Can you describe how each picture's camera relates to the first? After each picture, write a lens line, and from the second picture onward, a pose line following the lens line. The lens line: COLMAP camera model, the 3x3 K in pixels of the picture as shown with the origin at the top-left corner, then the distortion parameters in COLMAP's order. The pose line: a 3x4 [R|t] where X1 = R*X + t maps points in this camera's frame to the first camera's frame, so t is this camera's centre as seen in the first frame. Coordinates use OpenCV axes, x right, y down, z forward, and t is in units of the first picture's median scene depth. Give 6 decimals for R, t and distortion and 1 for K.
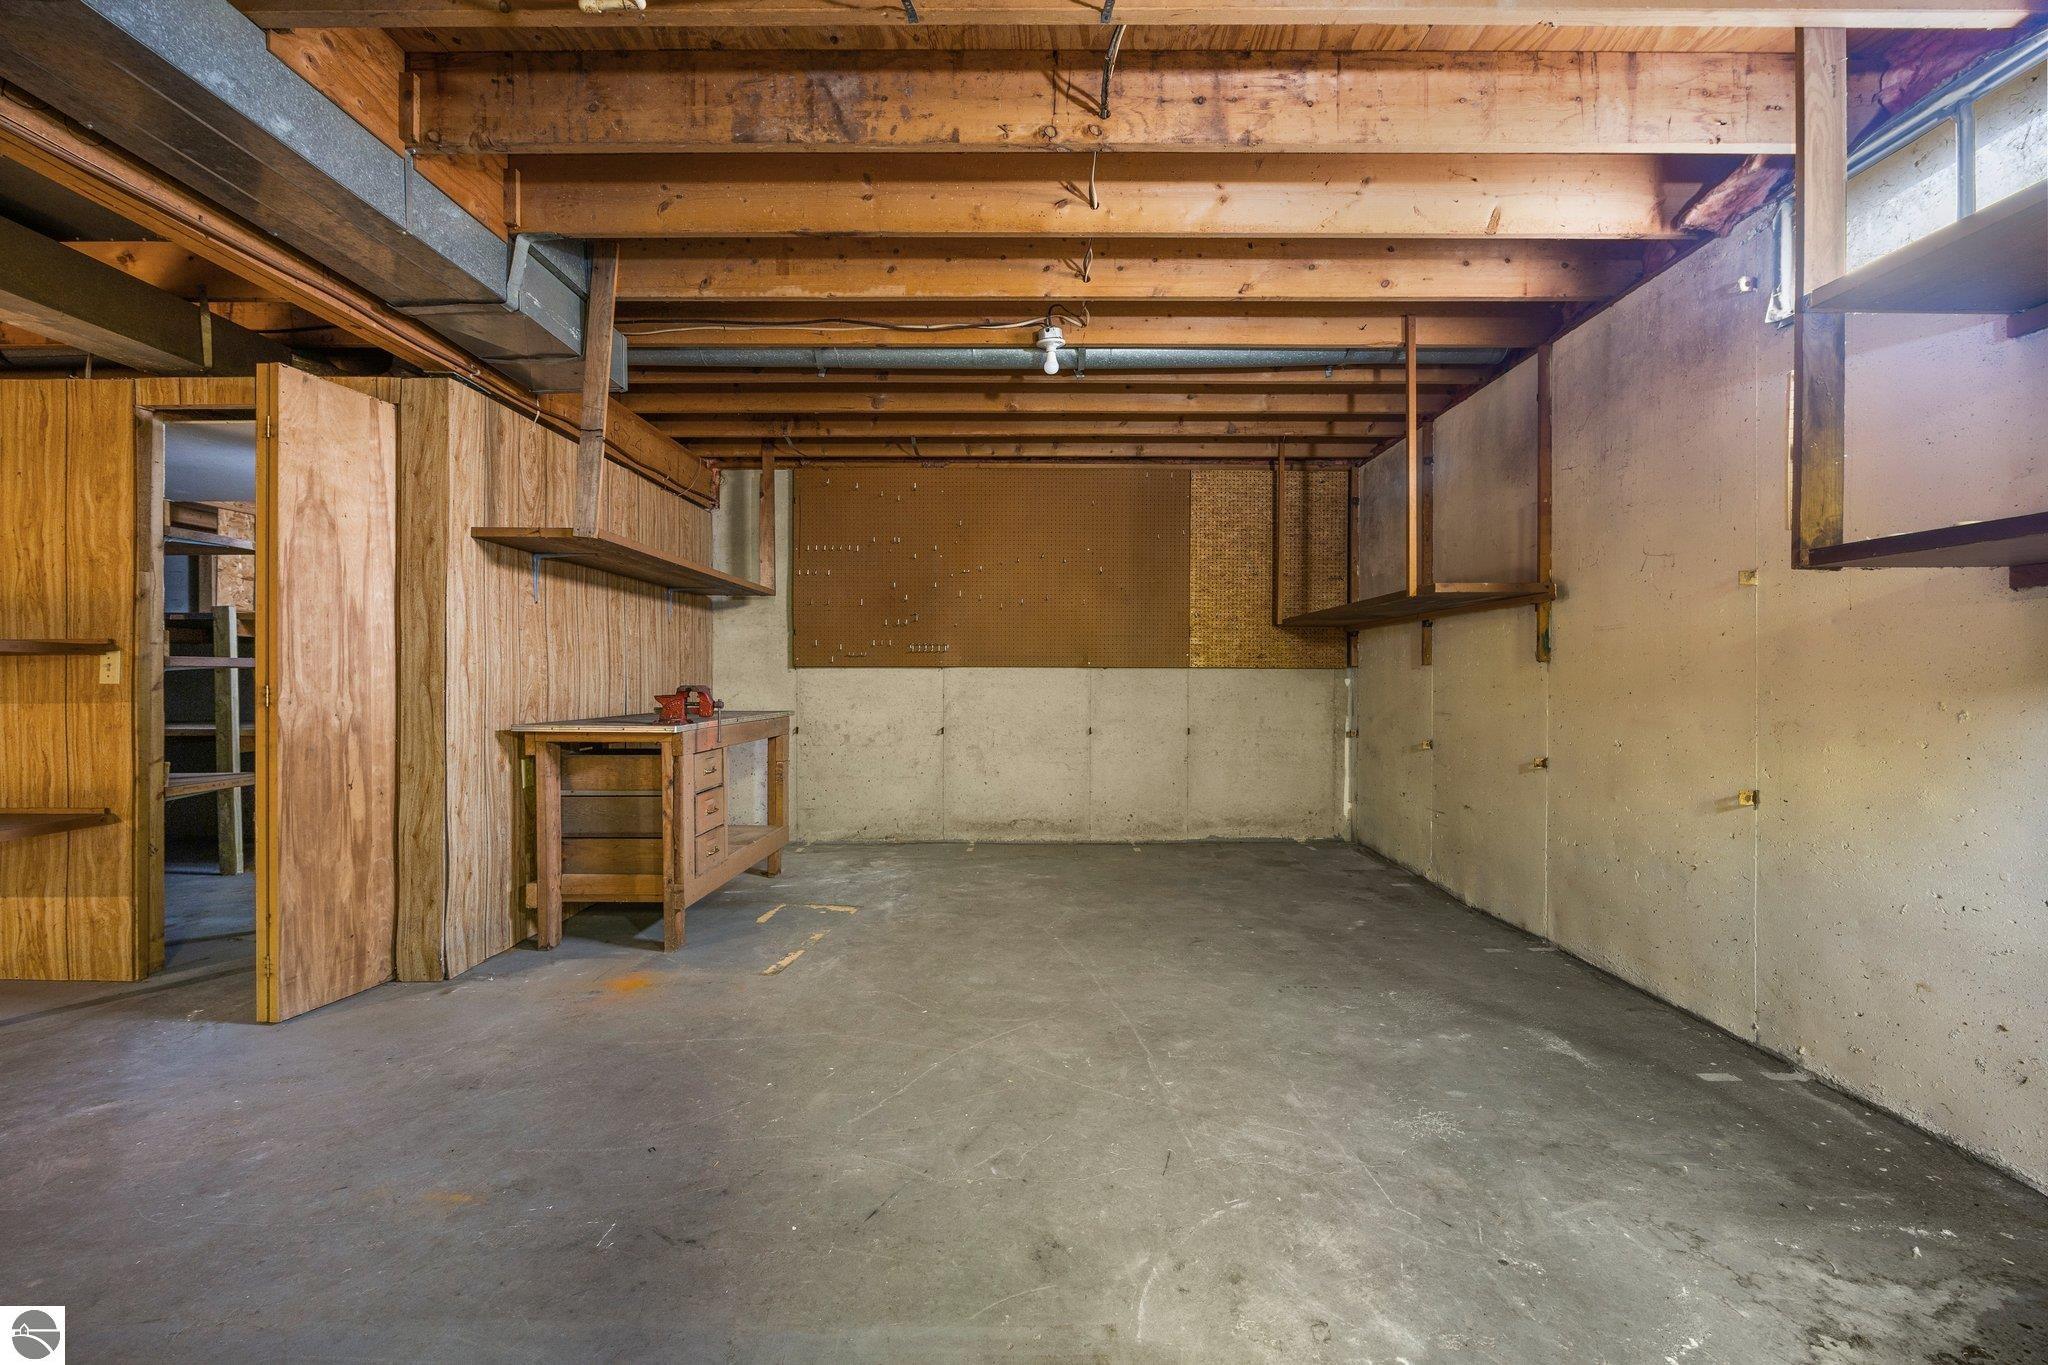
lens RADIAL K [[822.3, 0, 1024.0], [0, 822.3, 682.5], [0, 0, 1]] dist [-0.009778, -0.000079]
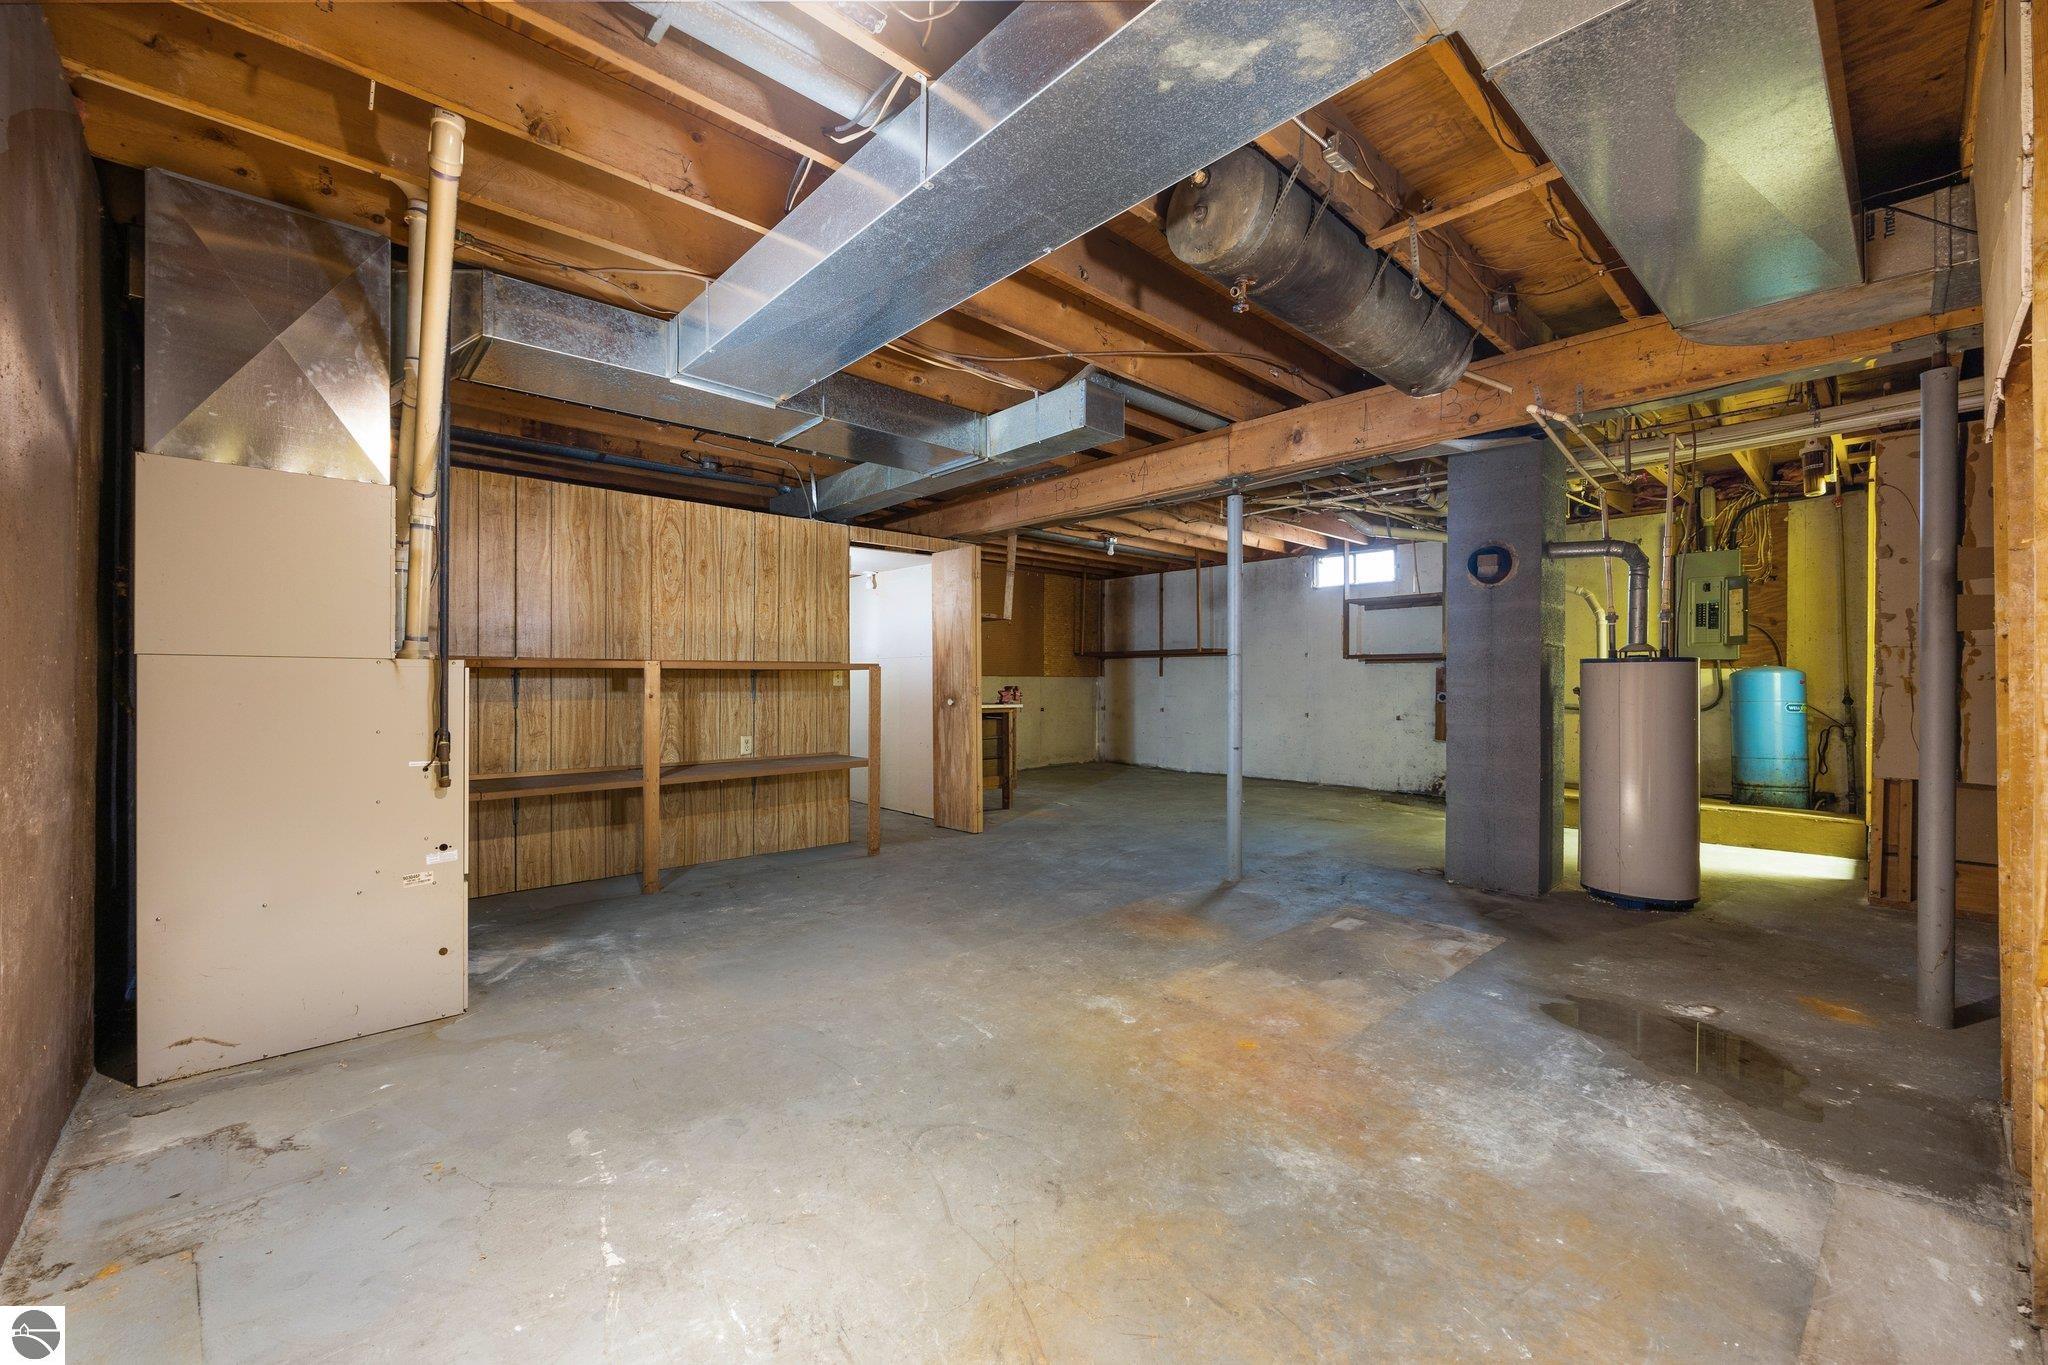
lens RADIAL K [[822.3, 0, 1024.0], [0, 822.3, 682.5], [0, 0, 1]] dist [-0.009778, -0.000079]
pose [[0.731583, -0.001078, 0.681752, -1.898439], [0.001714, 0.999998, -0.000258, -0.004340], [-0.681750, 0.001358, 0.731584, -0.623242]]
